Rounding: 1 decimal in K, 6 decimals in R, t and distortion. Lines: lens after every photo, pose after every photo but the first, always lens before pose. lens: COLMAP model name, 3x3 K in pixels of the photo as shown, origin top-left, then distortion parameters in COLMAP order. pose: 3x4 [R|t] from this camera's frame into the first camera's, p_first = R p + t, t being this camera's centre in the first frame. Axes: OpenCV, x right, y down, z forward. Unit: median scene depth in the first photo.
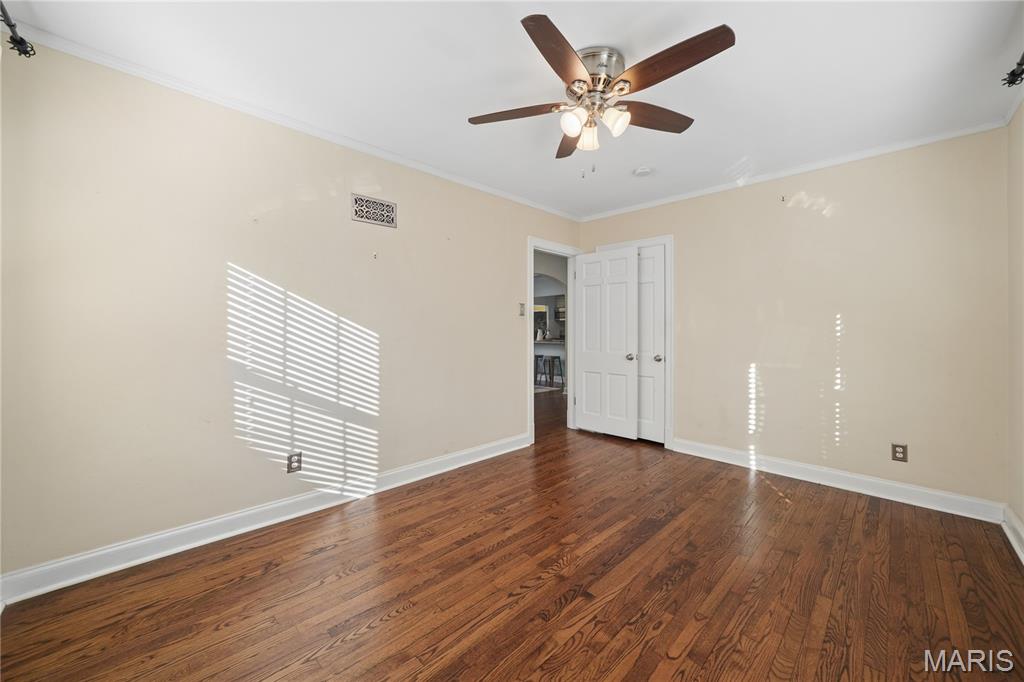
lens RADIAL K [[388.6, 0, 509.8], [0, 388.6, 340.2], [0, 0, 1]] dist [-0.000263, -0.000045]
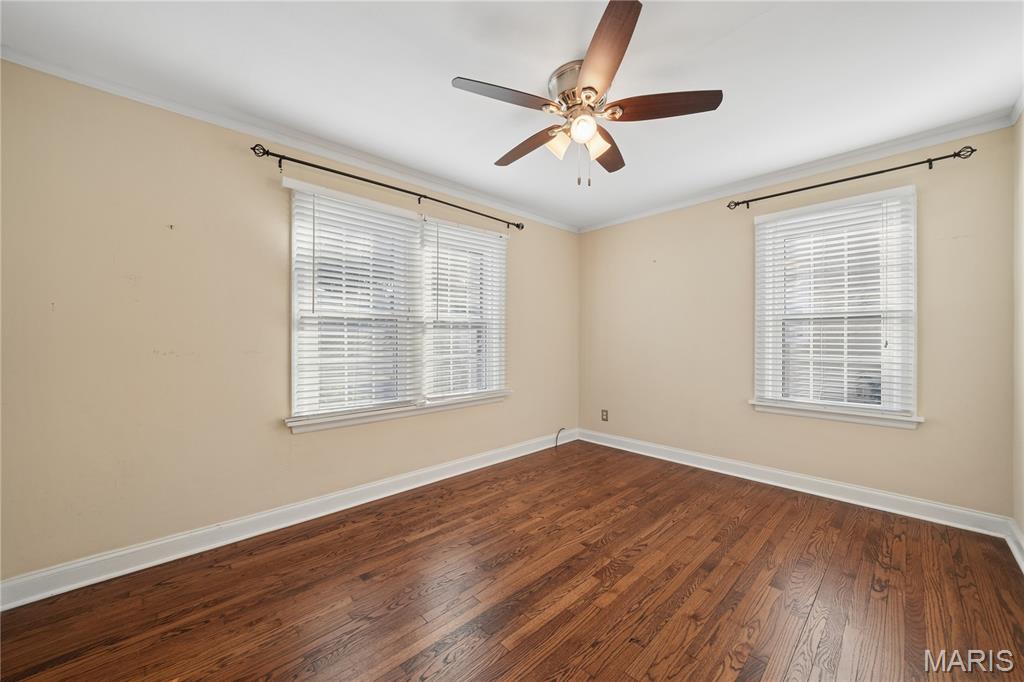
lens RADIAL K [[388.6, 0, 509.8], [0, 388.6, 340.2], [0, 0, 1]] dist [-0.000263, -0.000045]
pose [[-0.999799, -0.004838, 0.019450, 0.404973], [-0.004393, 0.999729, 0.022859, -0.051606], [-0.019556, 0.022769, -0.999549, 2.140521]]
